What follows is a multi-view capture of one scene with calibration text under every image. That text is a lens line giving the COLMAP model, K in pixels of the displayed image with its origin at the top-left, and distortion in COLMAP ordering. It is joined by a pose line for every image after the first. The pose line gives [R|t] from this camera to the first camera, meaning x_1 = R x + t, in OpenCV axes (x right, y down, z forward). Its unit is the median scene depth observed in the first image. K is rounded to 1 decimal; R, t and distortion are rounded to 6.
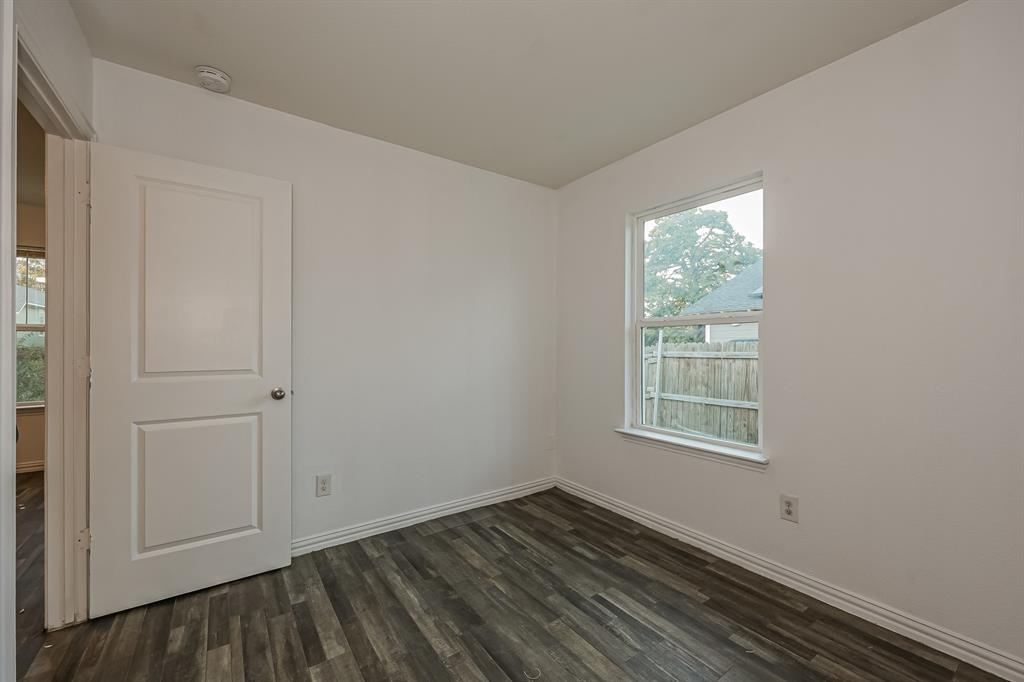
lens RADIAL K [[413.9, 0, 515.5], [0, 413.9, 349.2], [0, 0, 1]] dist [0.010609, -0.000287]
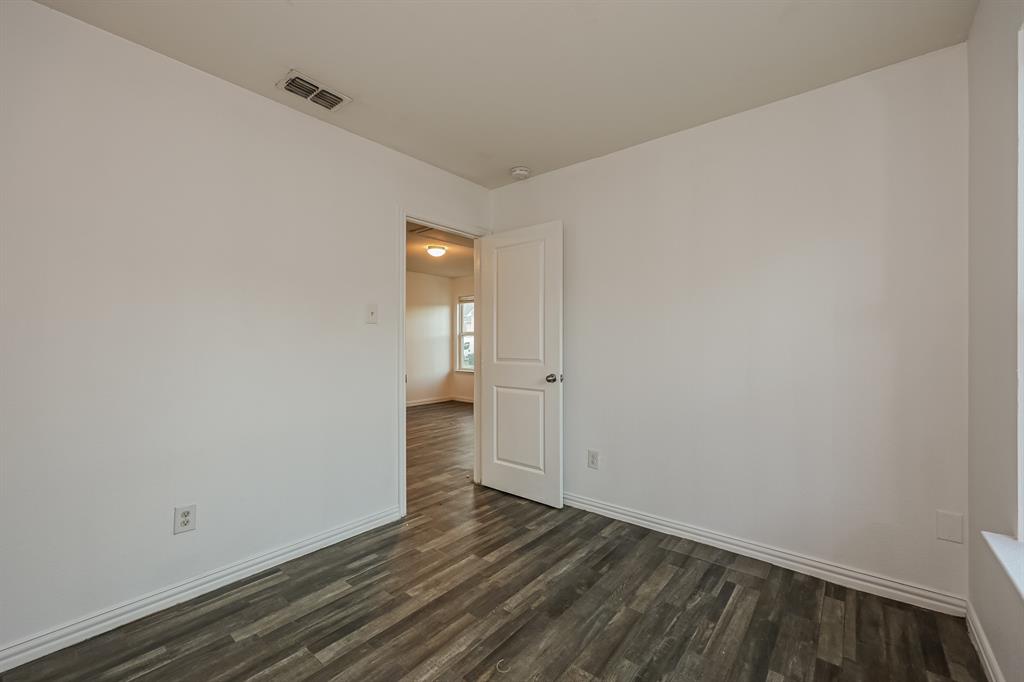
lens RADIAL K [[413.9, 0, 513.9], [0, 413.9, 341.9], [0, 0, 1]] dist [0.010609, -0.000287]
pose [[0.268896, 0.000410, -0.963169, 0.792300], [-0.005852, 0.999982, -0.001207, -0.011026], [0.963151, 0.005961, 0.268894, 0.574428]]
